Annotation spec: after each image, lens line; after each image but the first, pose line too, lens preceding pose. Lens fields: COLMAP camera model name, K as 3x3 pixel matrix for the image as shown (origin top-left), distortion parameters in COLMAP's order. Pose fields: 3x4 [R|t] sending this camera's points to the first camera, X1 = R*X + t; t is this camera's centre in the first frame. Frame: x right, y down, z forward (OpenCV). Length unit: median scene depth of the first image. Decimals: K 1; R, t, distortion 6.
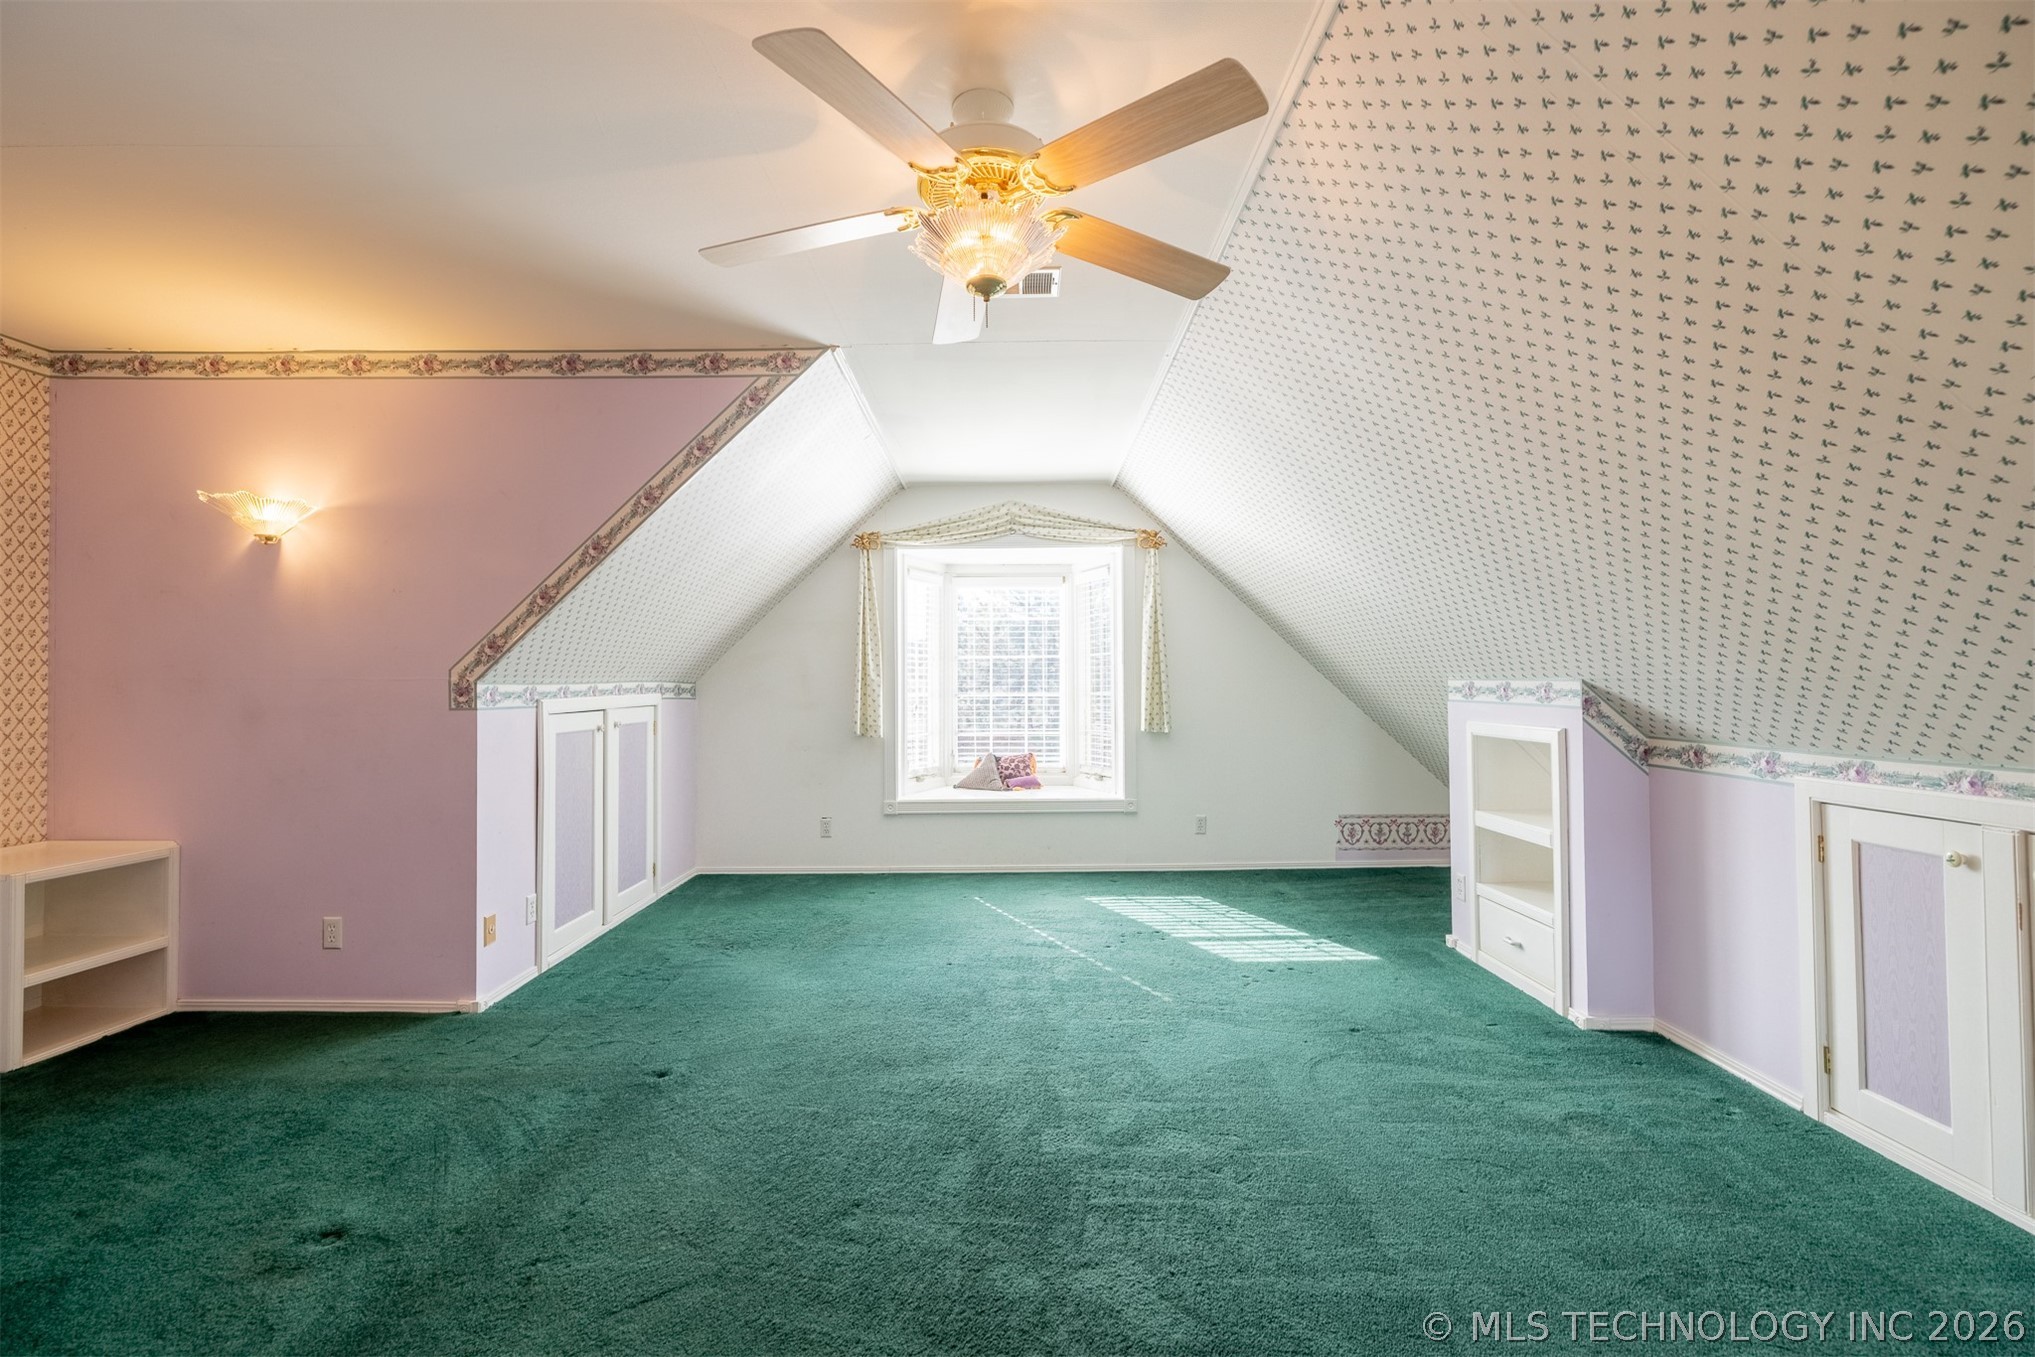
lens RADIAL K [[860.8, 0, 1004.4], [0, 860.8, 673.3], [0, 0, 1]] dist [-0.000974, -0.001275]
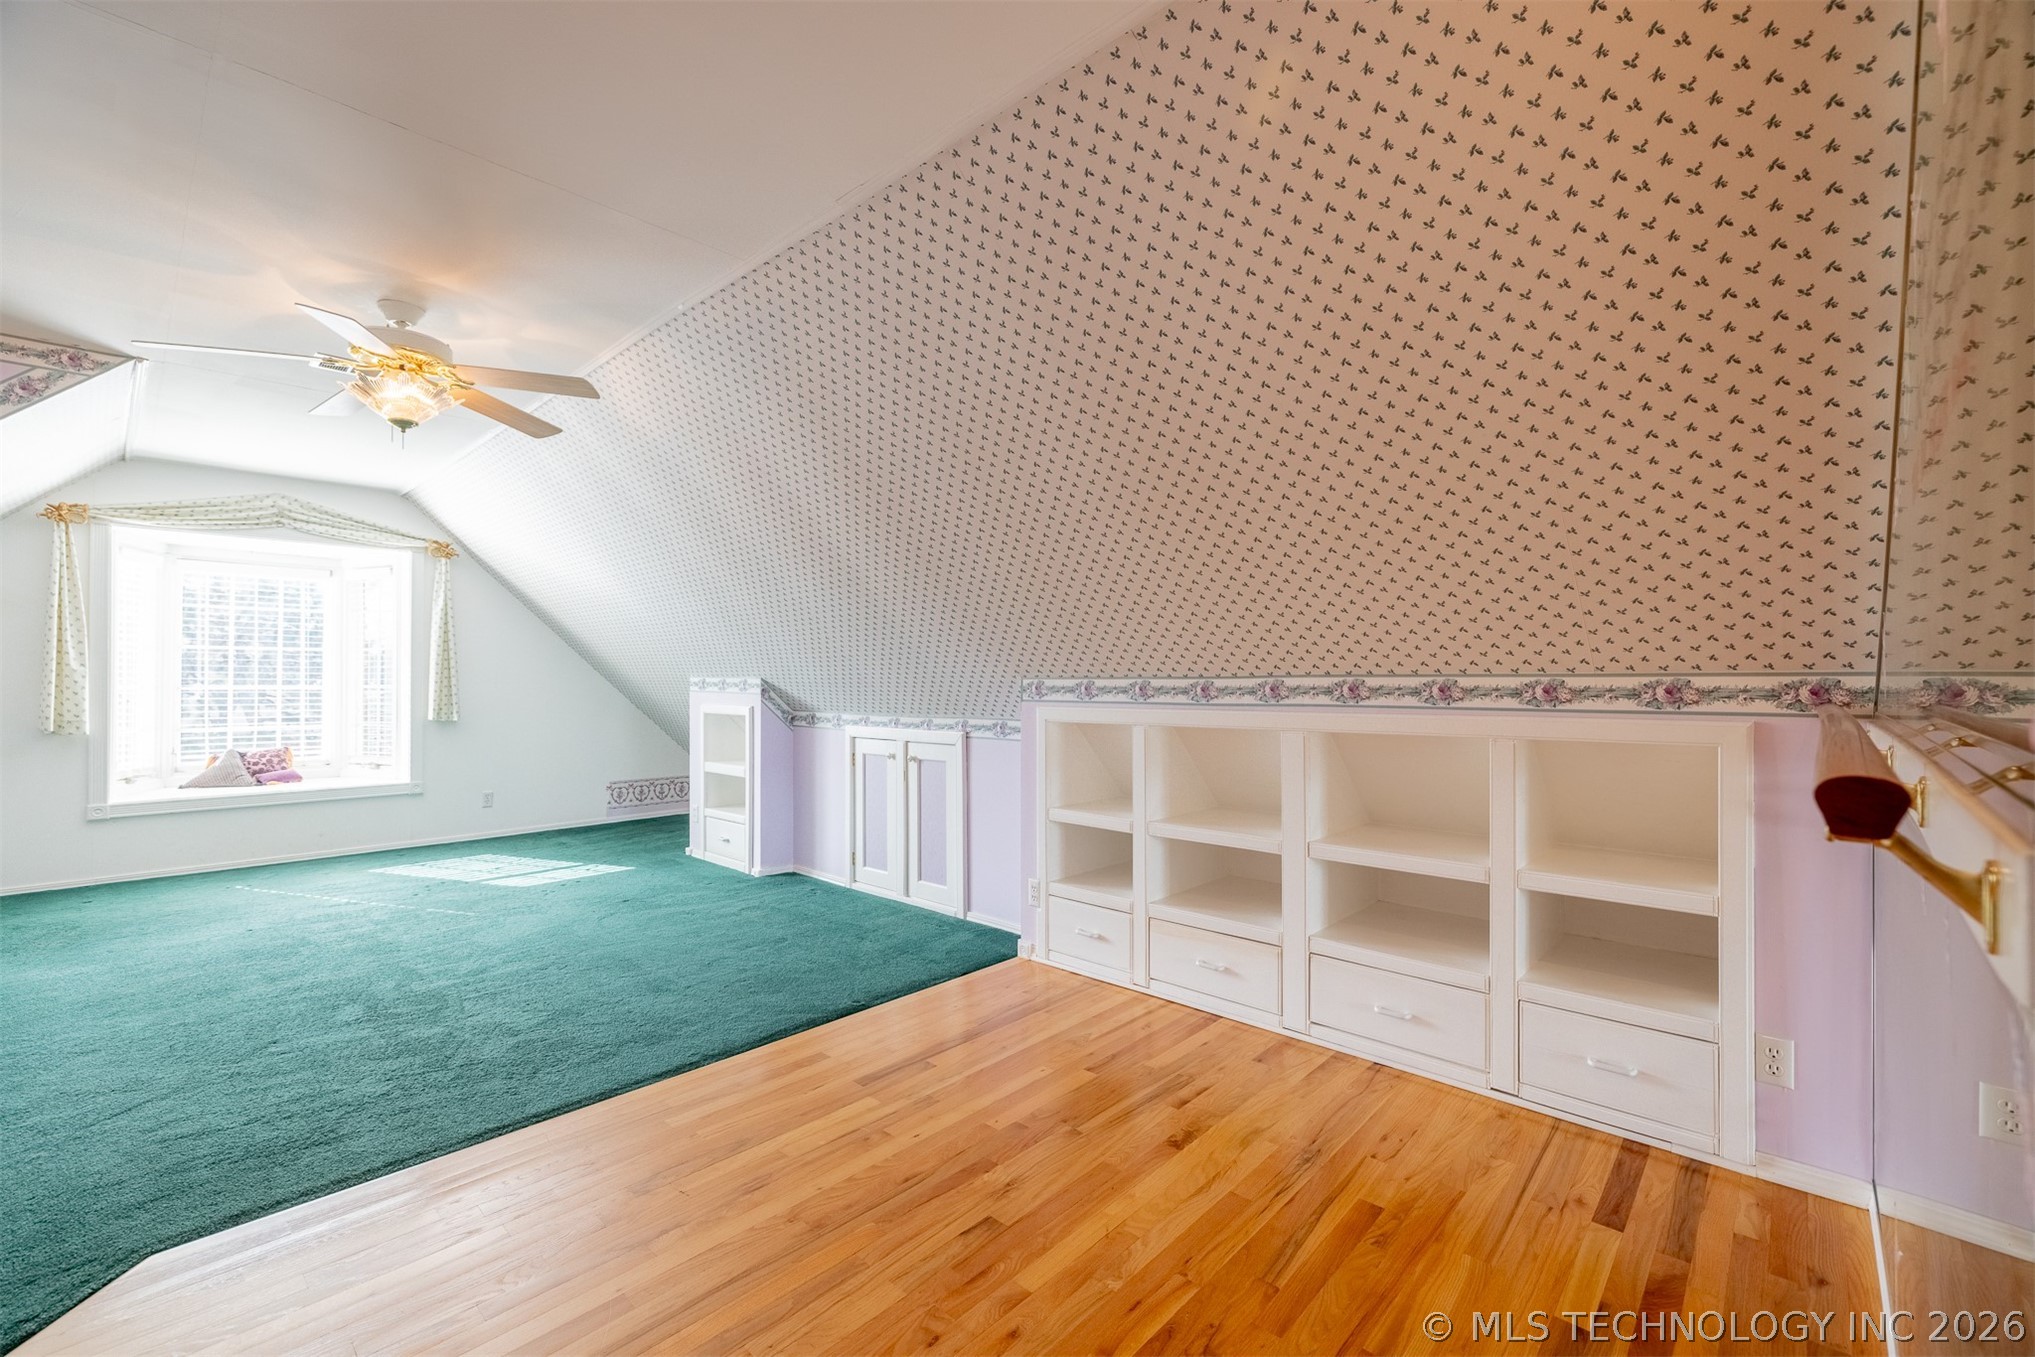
lens RADIAL K [[859.4, 0, 1017.5], [0, 859.4, 678.5], [0, 0, 1]] dist [0.000197, 0.000246]
pose [[0.677447, 0.010632, 0.735495, -0.234701], [-0.017189, 0.999851, 0.001379, -0.002484], [-0.735371, -0.013576, 0.677529, -0.513521]]
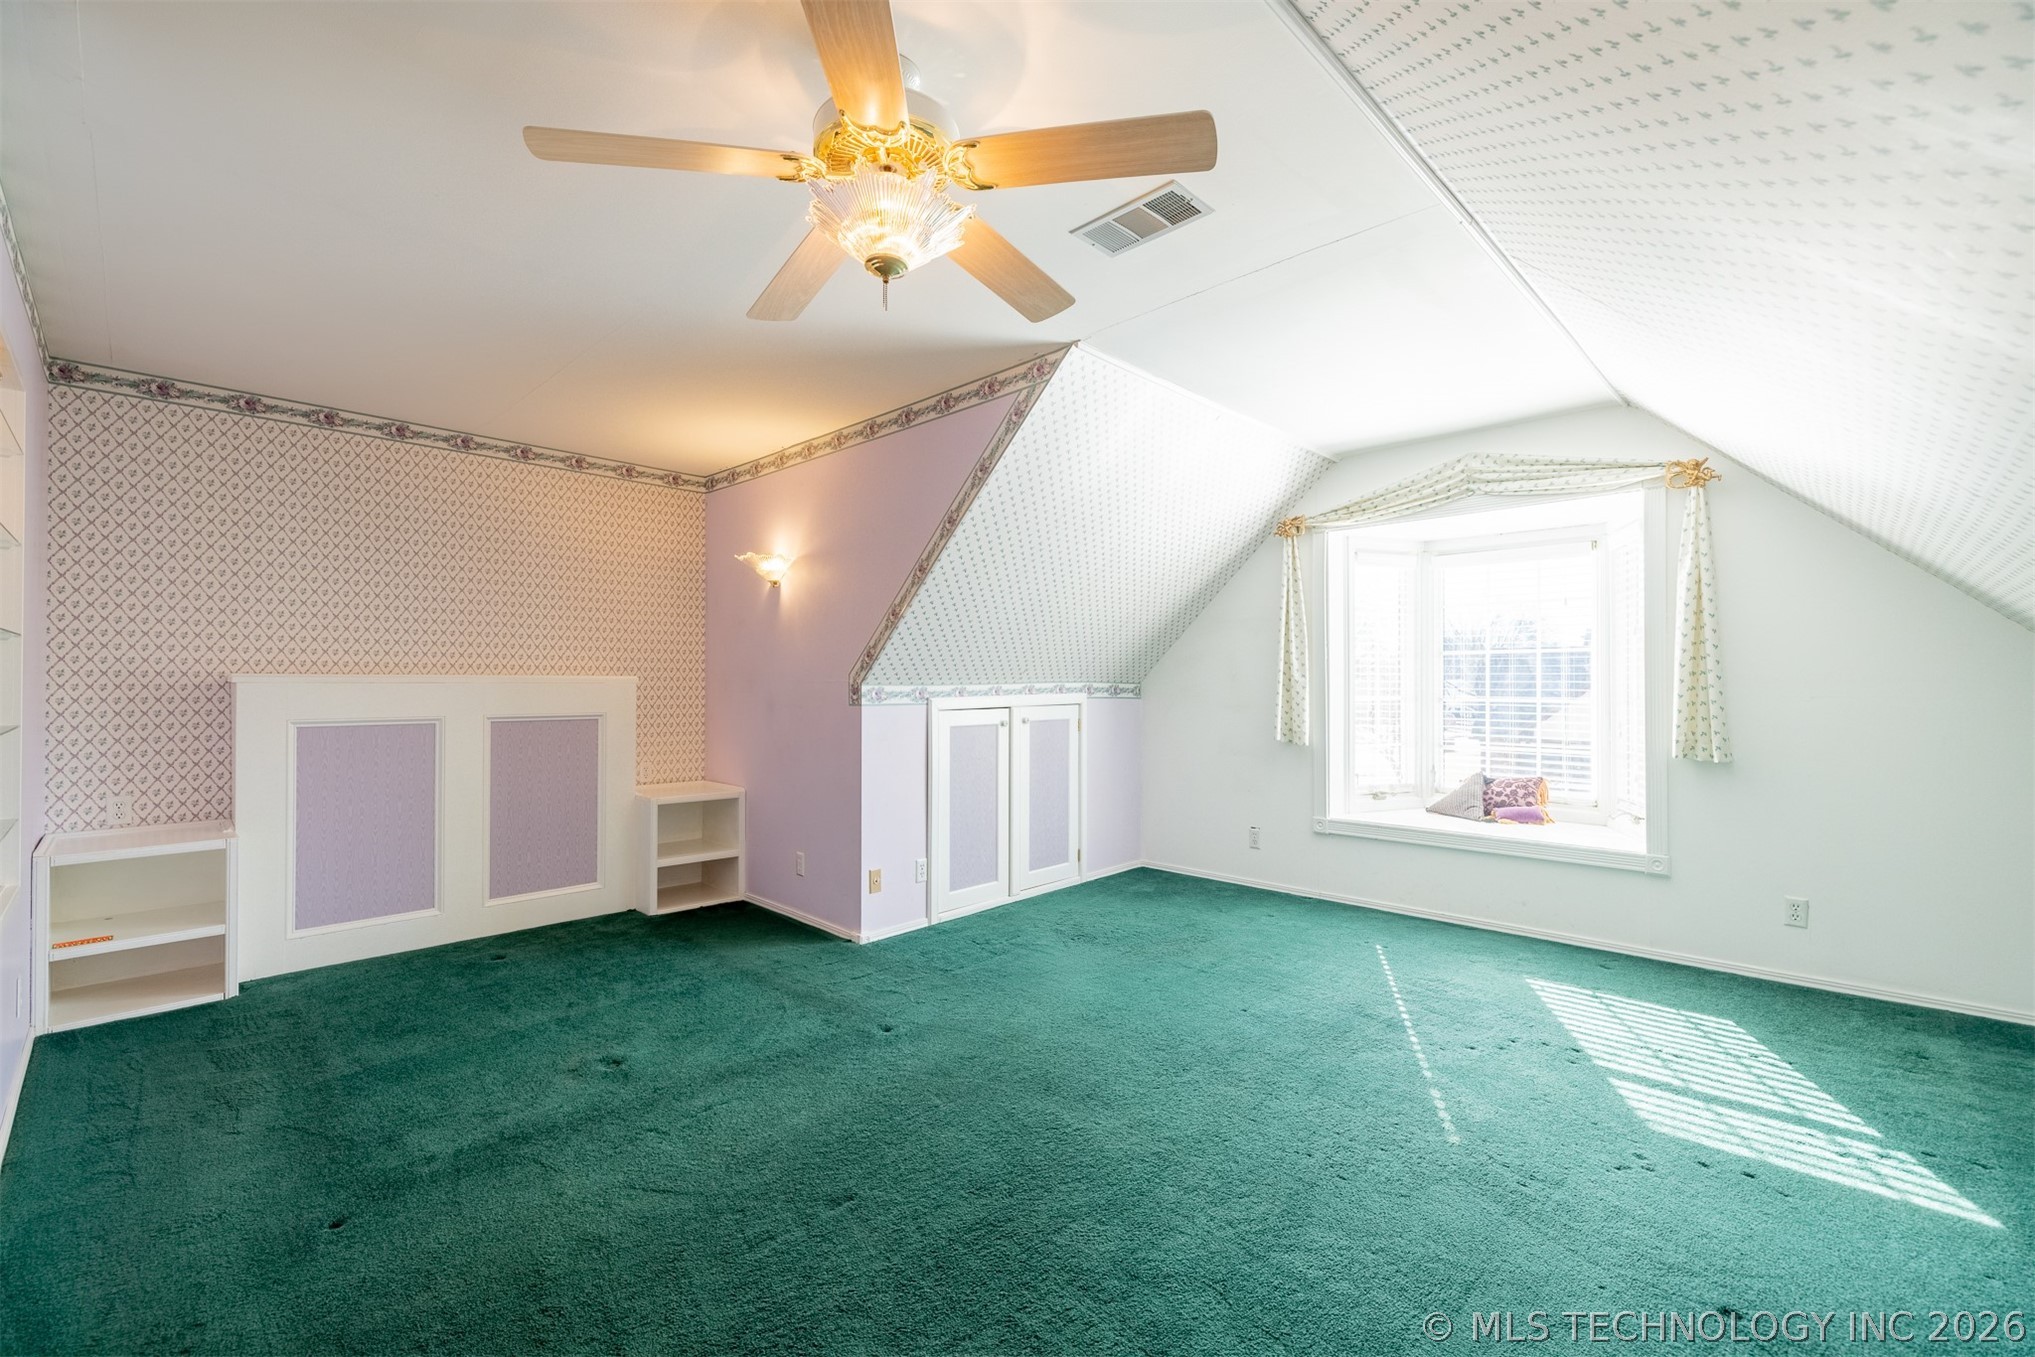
lens RADIAL K [[851.7, 0, 1009.0], [0, 851.7, 675.8], [0, 0, 1]] dist [-0.001718, 0.000551]
pose [[0.717278, -0.000380, -0.696787, 0.406009], [0.005492, 0.999972, 0.005109, -0.006529], [0.696765, -0.007491, 0.717260, 0.244853]]
